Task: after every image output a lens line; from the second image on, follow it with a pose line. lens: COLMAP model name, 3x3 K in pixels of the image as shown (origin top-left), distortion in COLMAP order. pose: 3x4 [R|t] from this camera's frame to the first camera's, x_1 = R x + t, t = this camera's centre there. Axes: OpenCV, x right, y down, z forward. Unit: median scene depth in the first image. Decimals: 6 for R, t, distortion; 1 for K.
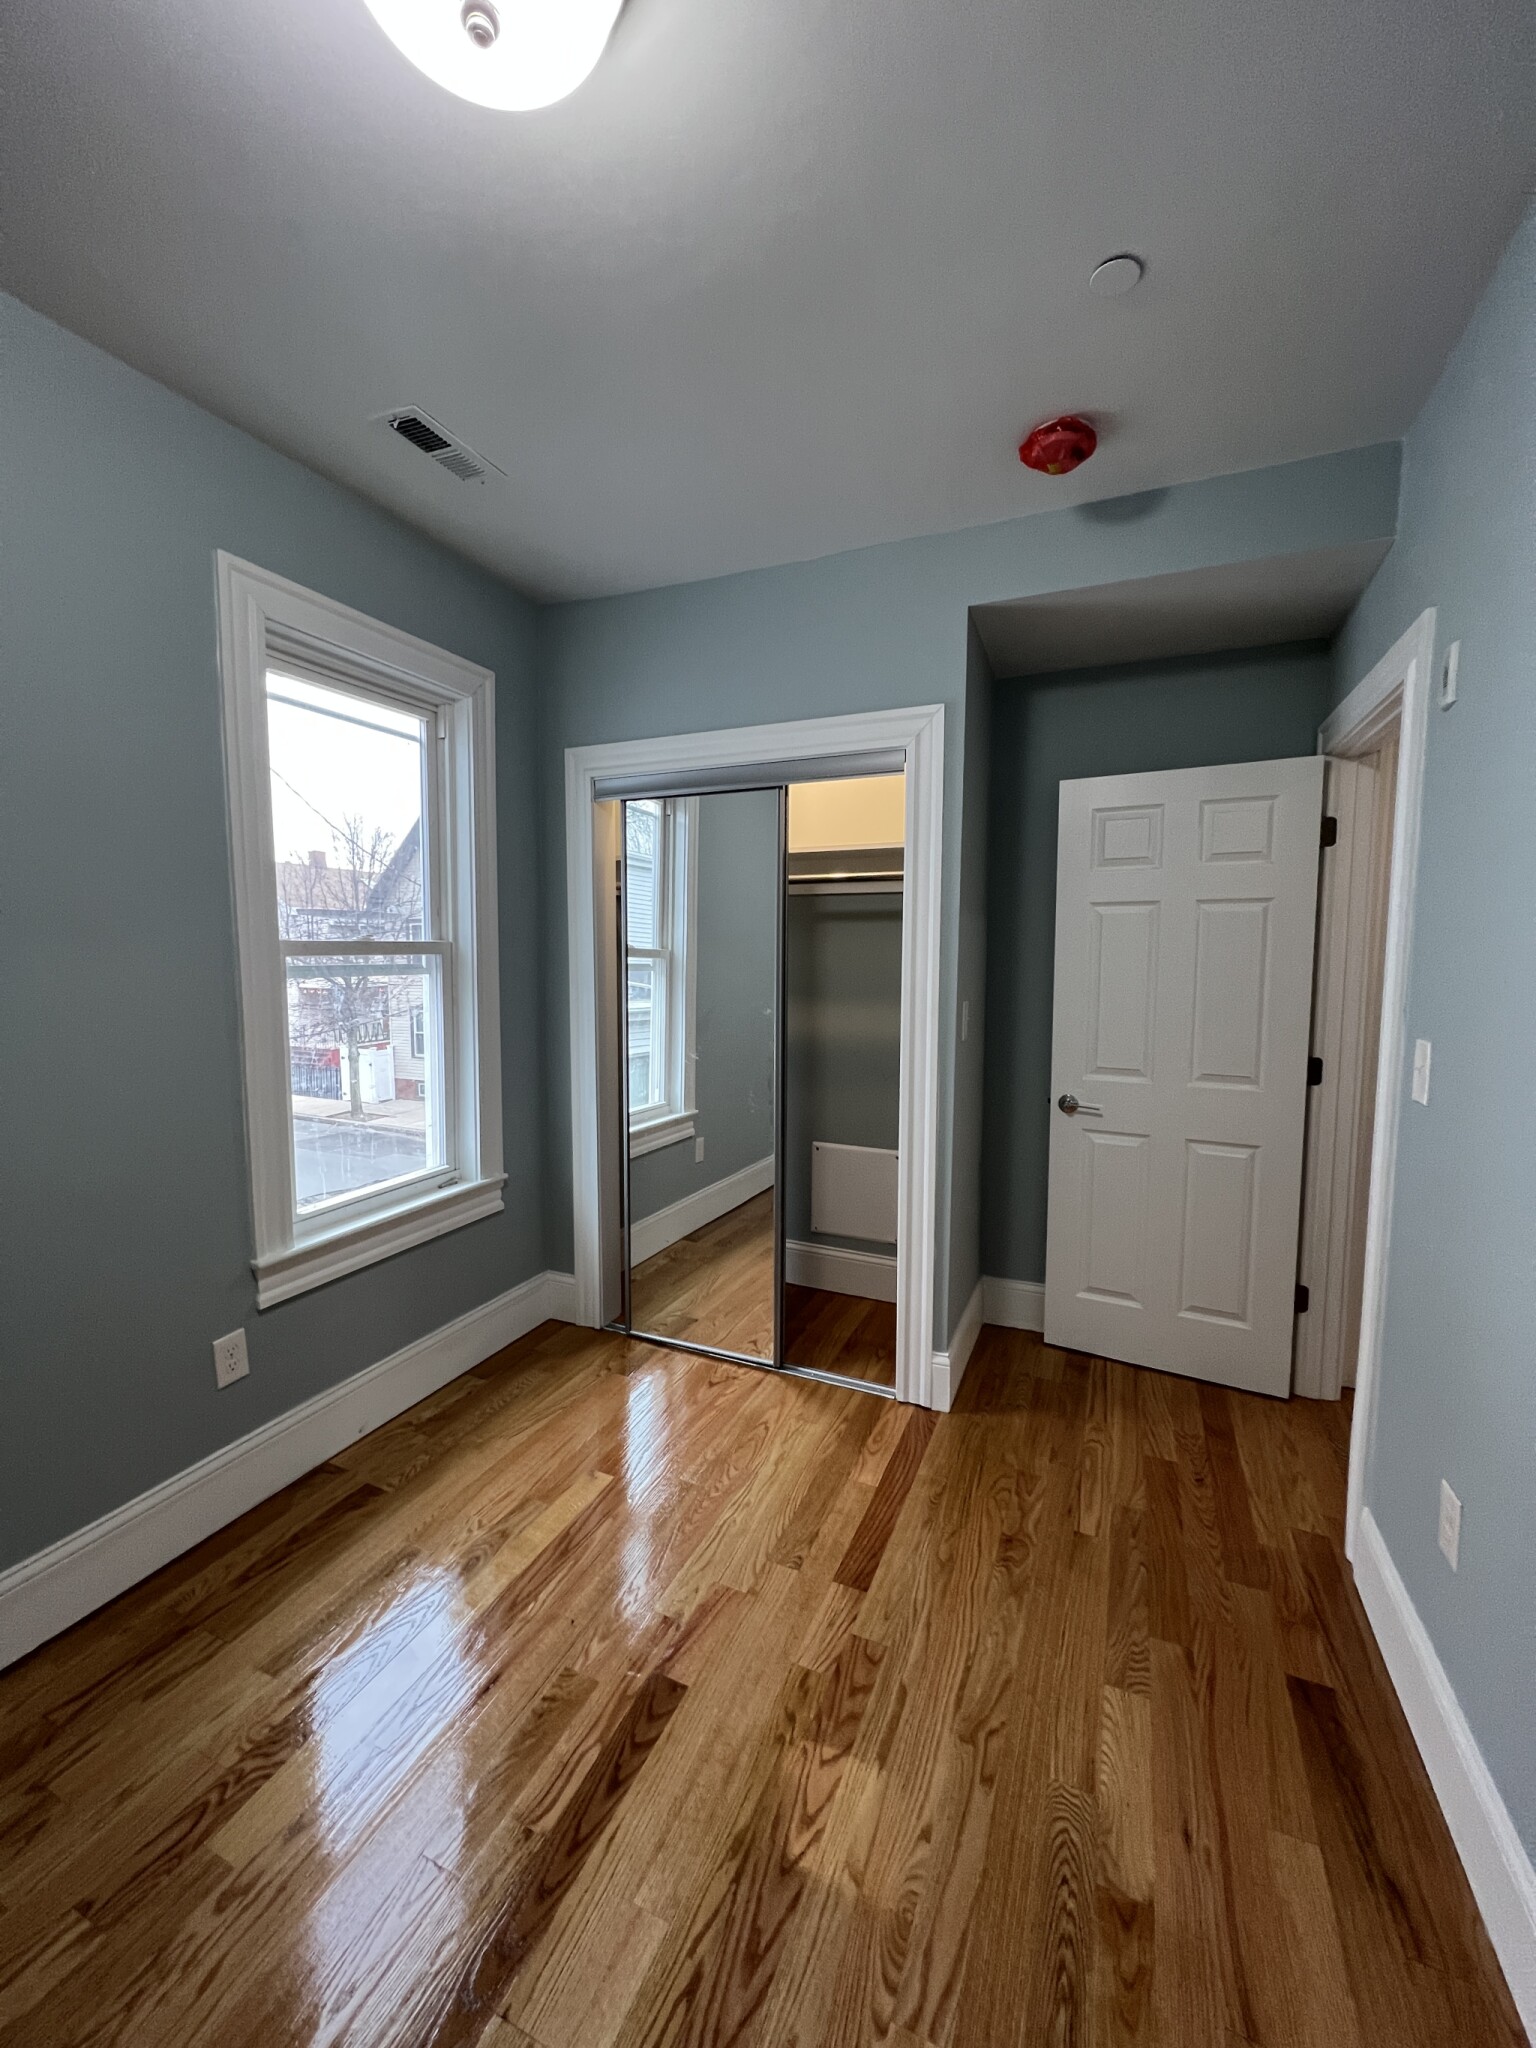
lens RADIAL K [[814.8, 0, 771.4], [0, 814.8, 1018.1], [0, 0, 1]] dist [-0.001841, -0.000483]
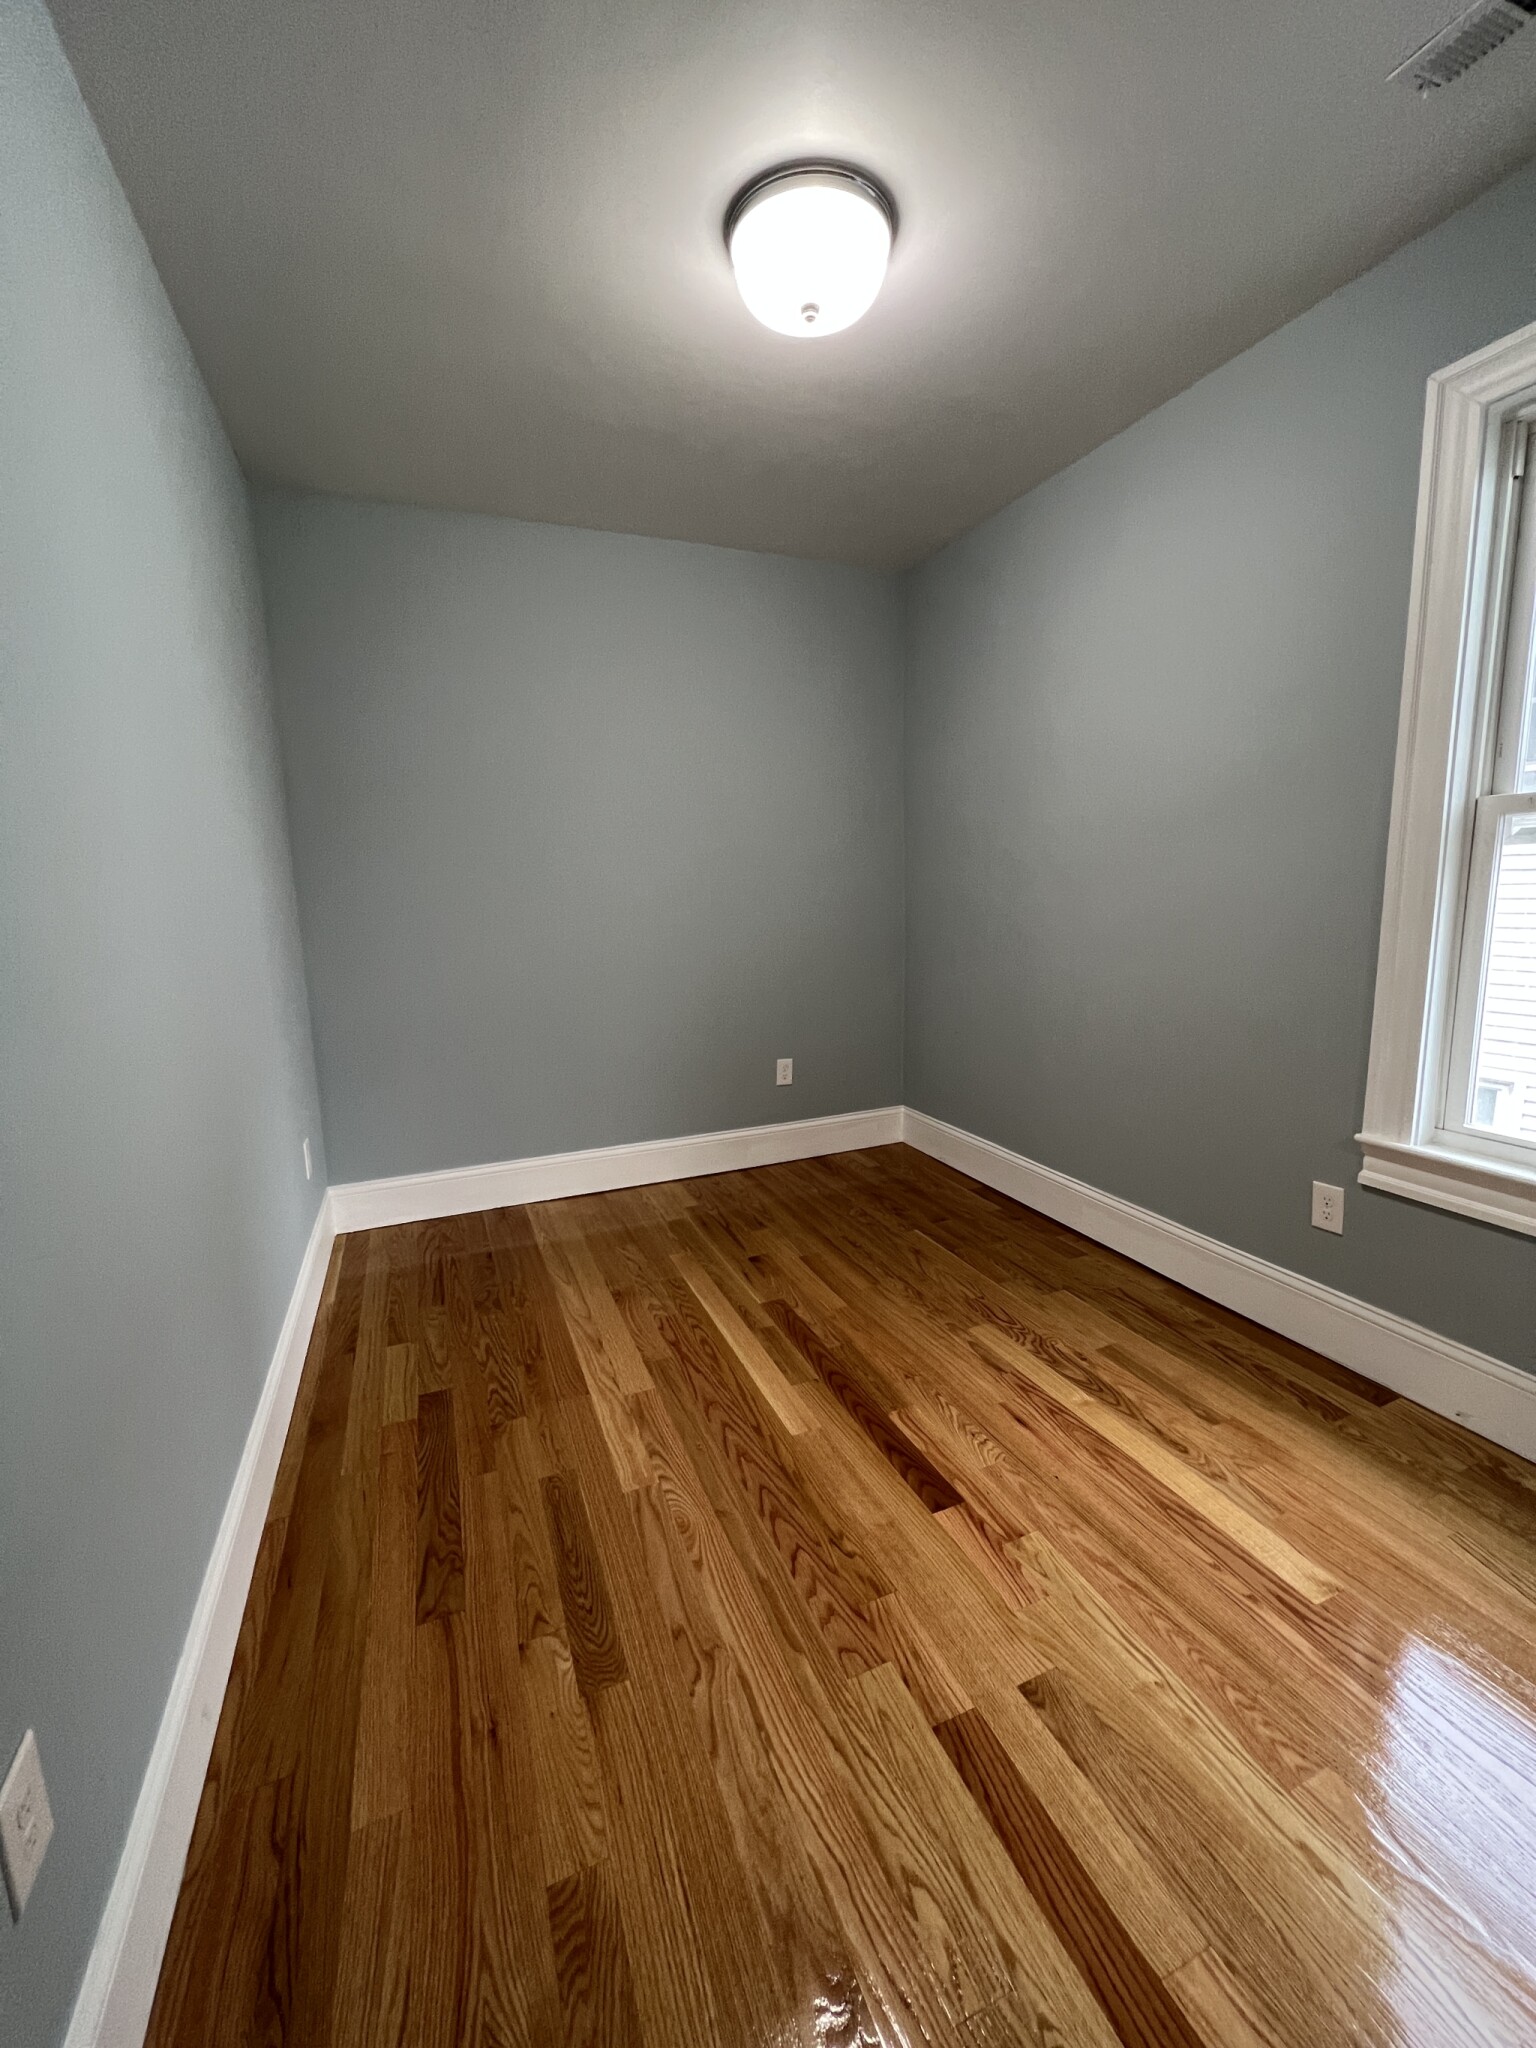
lens RADIAL K [[814.8, 0, 770.6], [0, 814.8, 1019.0], [0, 0, 1]] dist [-0.001841, -0.000483]
pose [[-0.689198, 0.125711, -0.713585, 0.639345], [-0.045484, 0.975386, 0.215762, -0.023171], [0.723144, 0.181160, -0.666516, 1.274408]]
